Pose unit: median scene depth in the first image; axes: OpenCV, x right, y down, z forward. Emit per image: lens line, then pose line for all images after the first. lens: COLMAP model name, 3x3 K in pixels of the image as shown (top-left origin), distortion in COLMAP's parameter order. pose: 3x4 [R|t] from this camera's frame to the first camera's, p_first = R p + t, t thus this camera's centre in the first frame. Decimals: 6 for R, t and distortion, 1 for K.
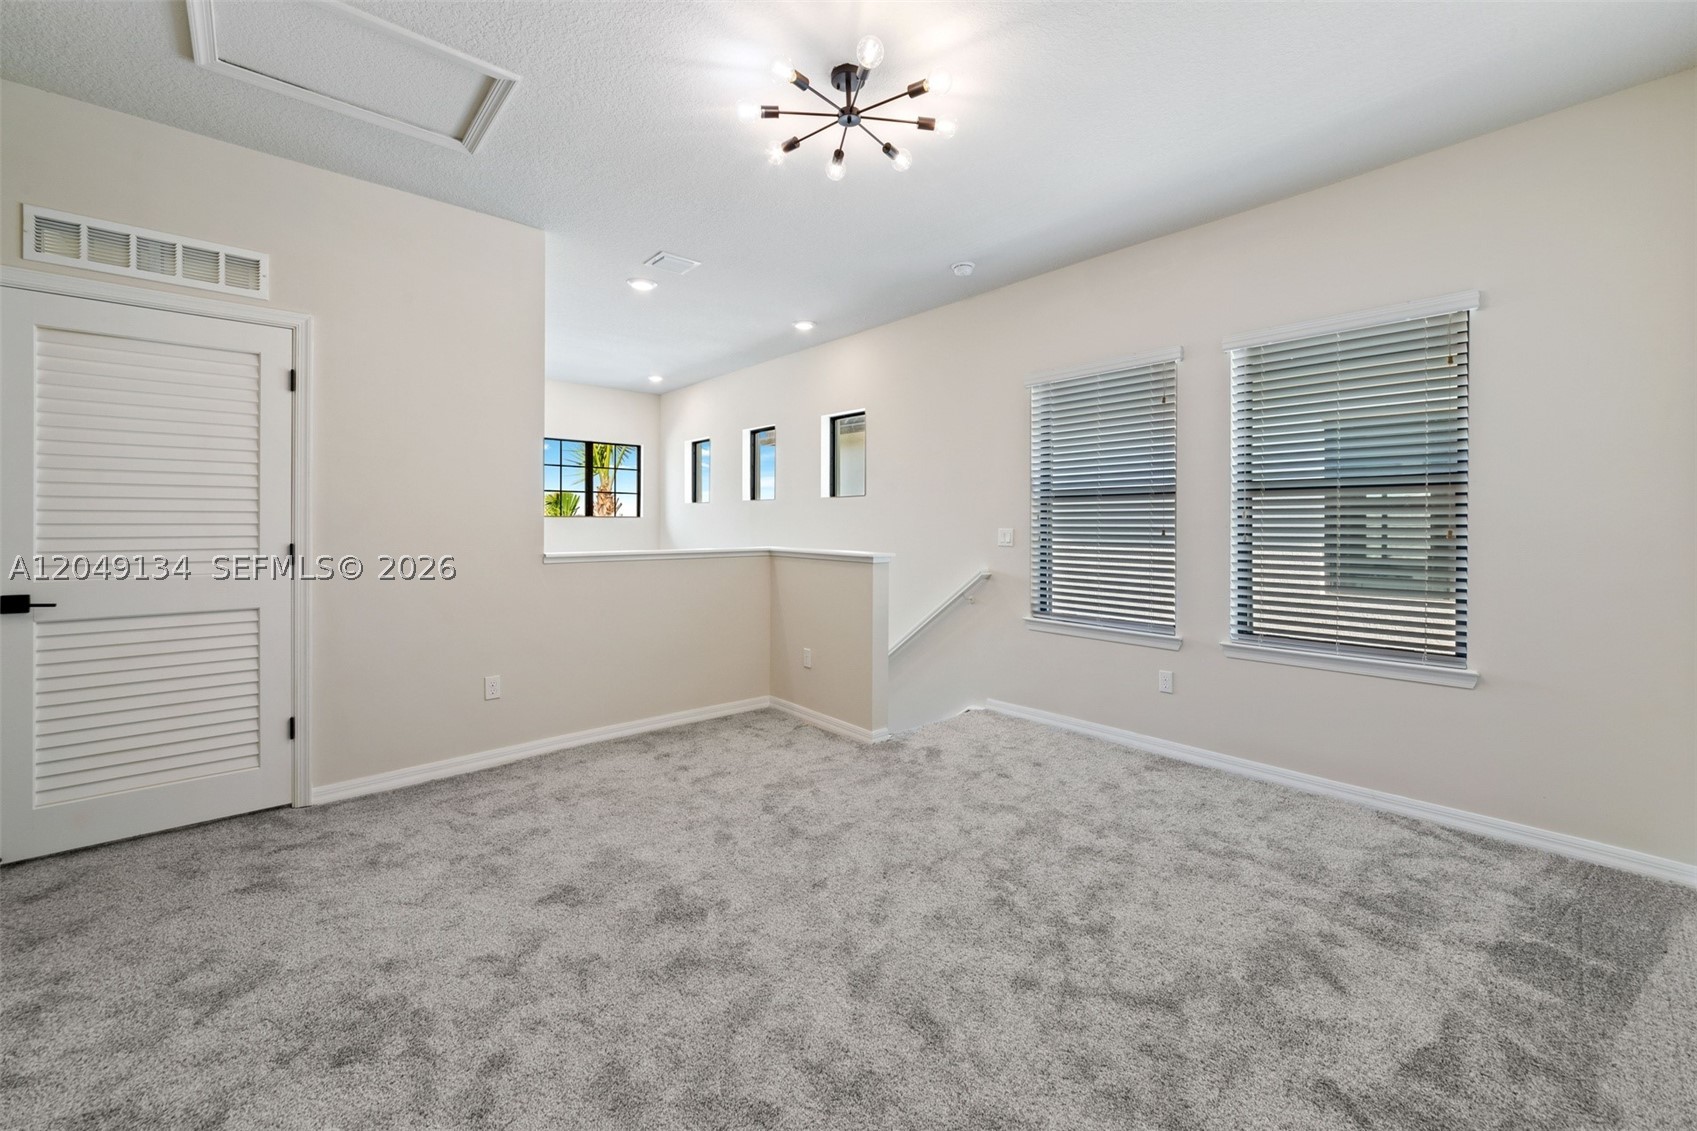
lens RADIAL K [[689.6, 0, 867.3], [0, 689.6, 521.7], [0, 0, 1]] dist [0.012798, -0.001454]
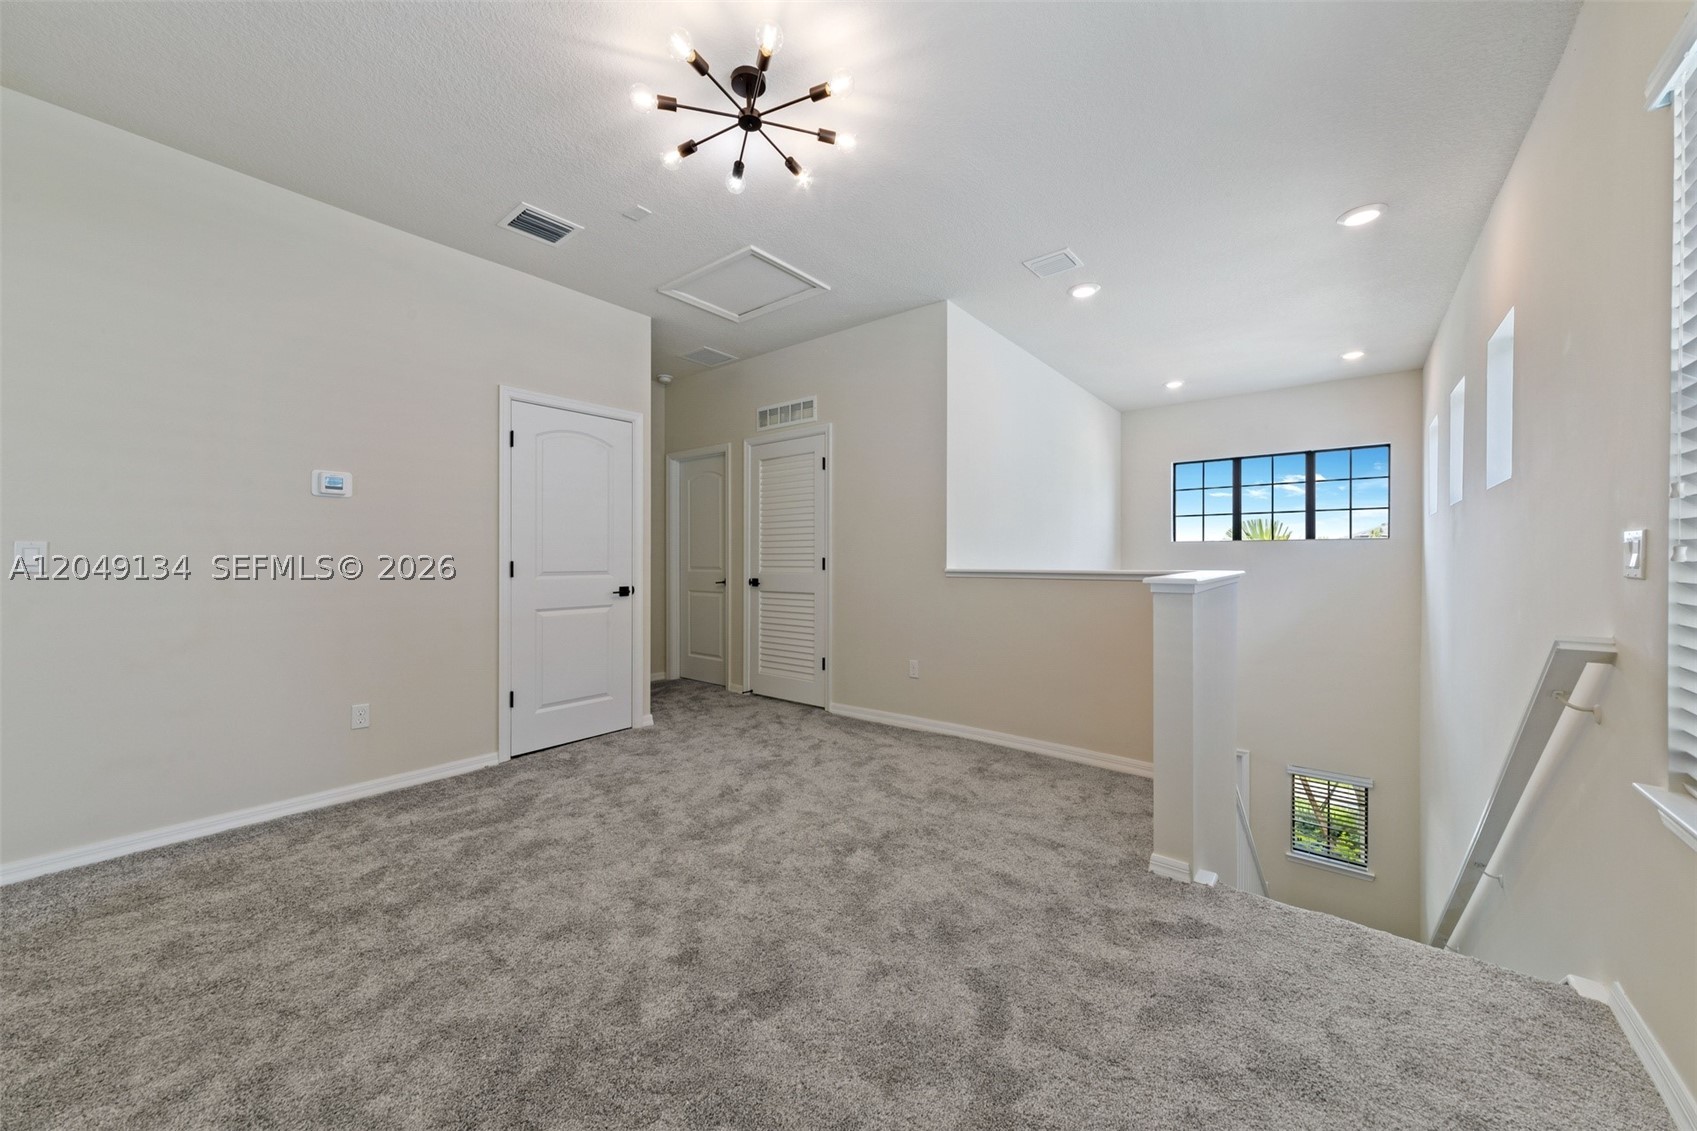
lens RADIAL K [[626.8, 0, 846.2], [0, 626.8, 562.2], [0, 0, 1]] dist [0.000132, 0.003711]
pose [[0.147371, 0.006224, -0.989062, 0.739091], [0.000012, 0.999980, 0.006294, 0.033166], [0.989081, -0.000940, 0.147368, 0.840357]]
